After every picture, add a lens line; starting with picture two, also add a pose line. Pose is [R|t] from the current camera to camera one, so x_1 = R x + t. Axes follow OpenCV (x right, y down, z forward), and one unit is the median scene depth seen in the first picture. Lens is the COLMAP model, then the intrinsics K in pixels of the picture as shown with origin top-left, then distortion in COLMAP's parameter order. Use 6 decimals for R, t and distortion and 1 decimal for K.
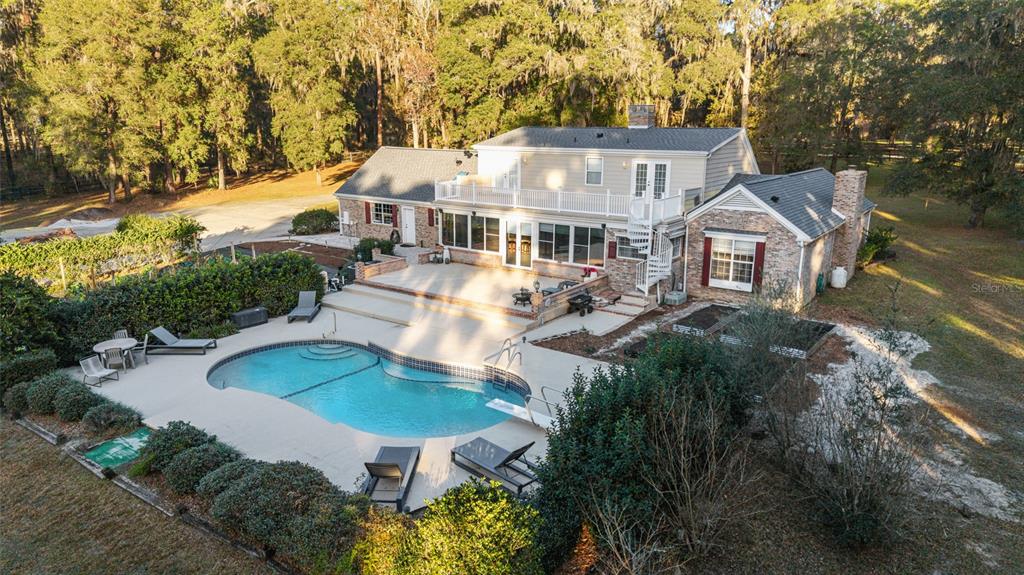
lens RADIAL K [[691.5, 0, 512.0], [0, 691.5, 287.5], [0, 0, 1]] dist [0.000856, -0.006422]
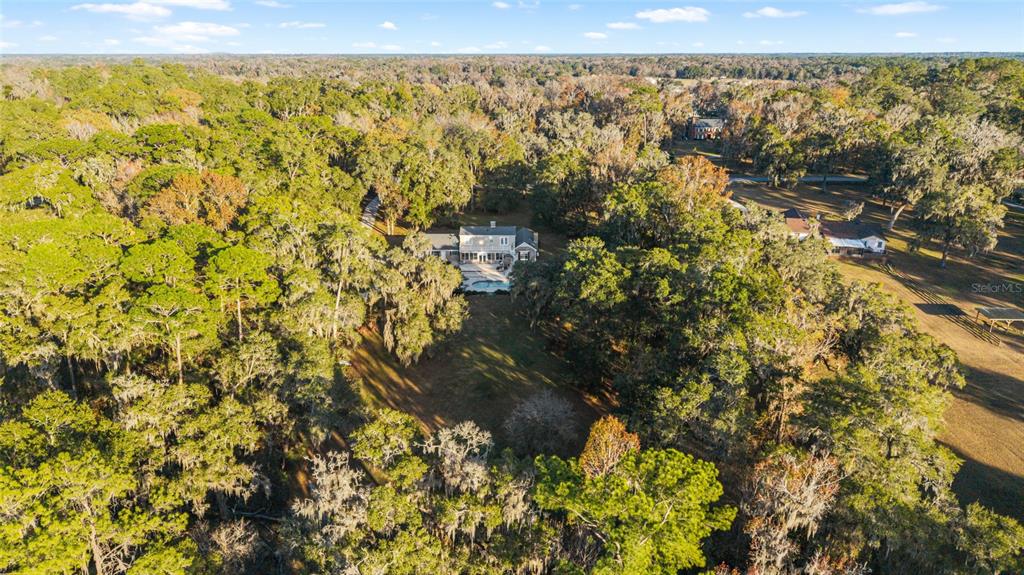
lens RADIAL K [[691.5, 0, 512.0], [0, 691.5, 287.5], [0, 0, 1]] dist [0.000856, -0.006422]
pose [[0.801008, -0.192837, 0.566745, -2.682099], [0.140363, 0.980806, 0.135340, -0.498117], [-0.581966, -0.028859, 0.812701, -3.146156]]
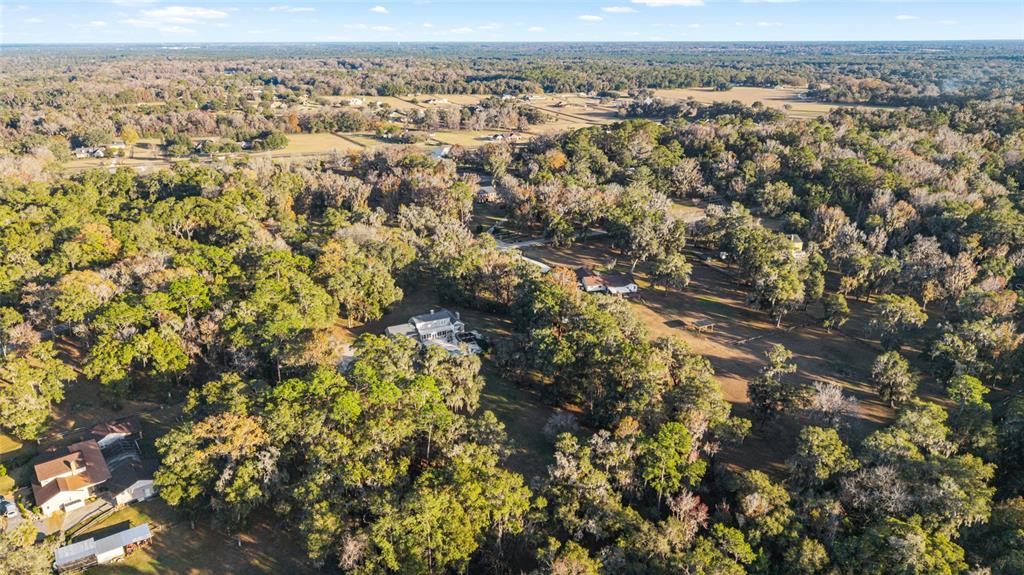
lens RADIAL K [[682.0, 0, 512.0], [0, 682.0, 287.5], [0, 0, 1]] dist [0.090632, -0.000915]
pose [[0.450468, -0.305967, 0.838727, -6.037061], [0.212793, 0.949163, 0.231967, -2.232622], [-0.867063, 0.073982, 0.492675, -3.677451]]
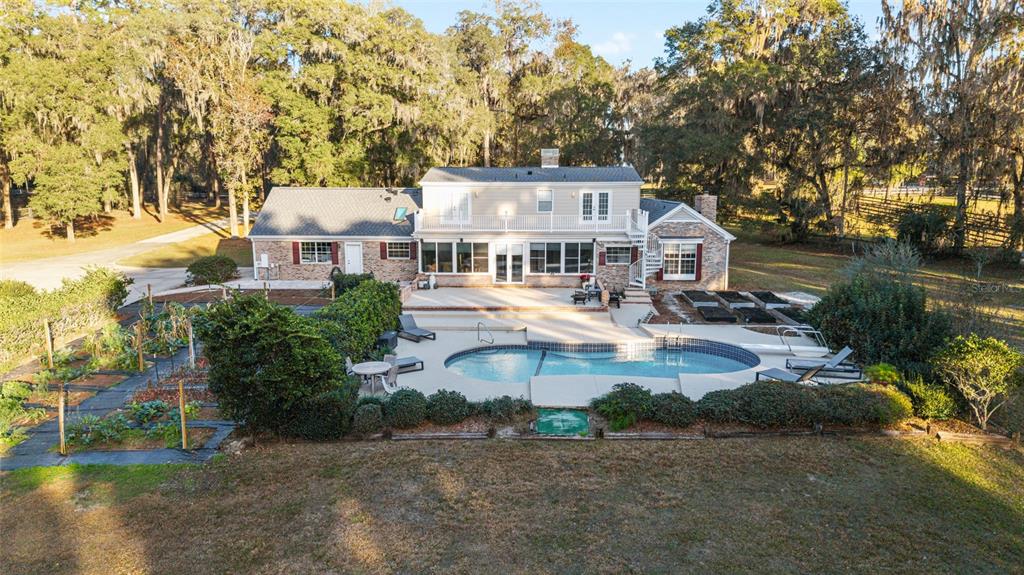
lens RADIAL K [[691.5, 0, 512.0], [0, 691.5, 287.5], [0, 0, 1]] dist [0.000856, -0.006422]
pose [[0.823923, -0.086983, 0.559987, -0.655248], [0.133914, 0.990049, -0.043248, 0.028759], [-0.550653, 0.110623, 0.827372, 0.047288]]
